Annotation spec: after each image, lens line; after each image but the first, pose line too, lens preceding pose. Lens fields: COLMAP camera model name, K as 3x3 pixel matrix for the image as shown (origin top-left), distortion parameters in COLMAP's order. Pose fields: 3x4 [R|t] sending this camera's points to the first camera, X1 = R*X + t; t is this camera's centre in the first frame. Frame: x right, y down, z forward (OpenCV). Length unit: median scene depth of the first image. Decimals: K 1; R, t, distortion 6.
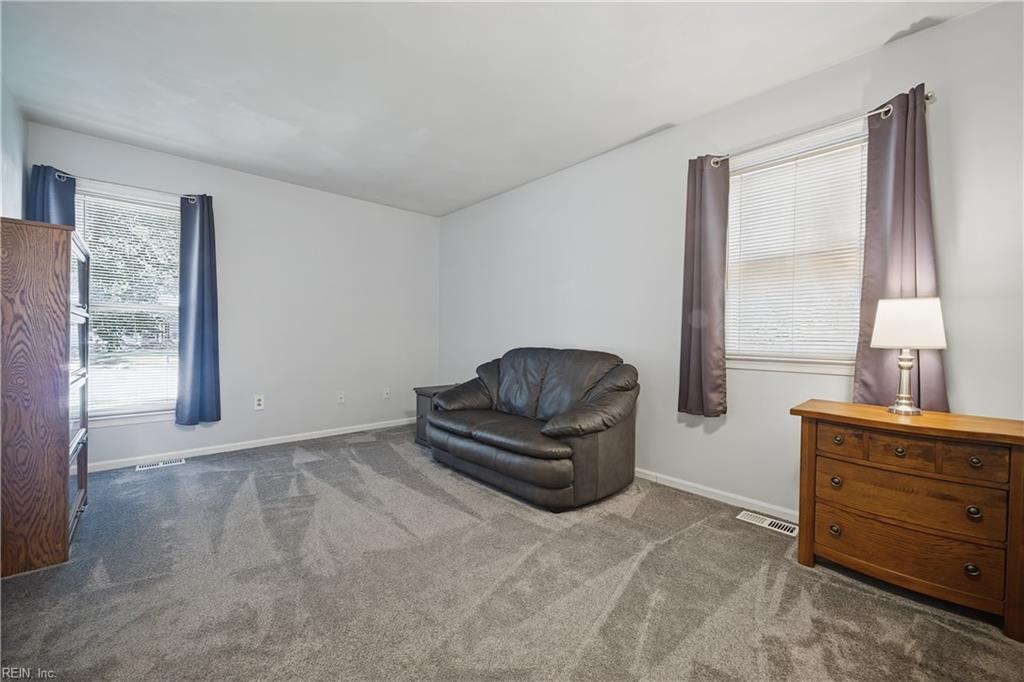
lens RADIAL K [[401.6, 0, 512.0], [0, 401.6, 341.0], [0, 0, 1]] dist [-0.003003, -0.000619]
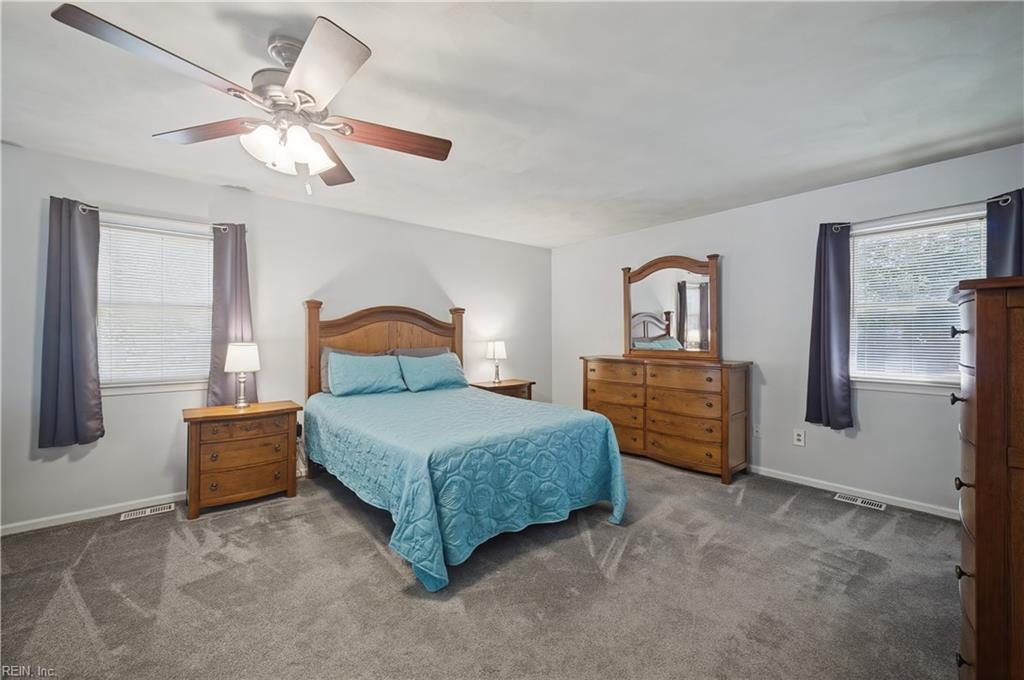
lens RADIAL K [[401.6, 0, 512.0], [0, 401.6, 340.0], [0, 0, 1]] dist [-0.003003, -0.000619]
pose [[0.029239, -0.014669, 0.999465, -0.736139], [0.009185, 0.999854, 0.014406, -0.128798], [-0.999530, 0.008759, 0.029369, -0.254413]]
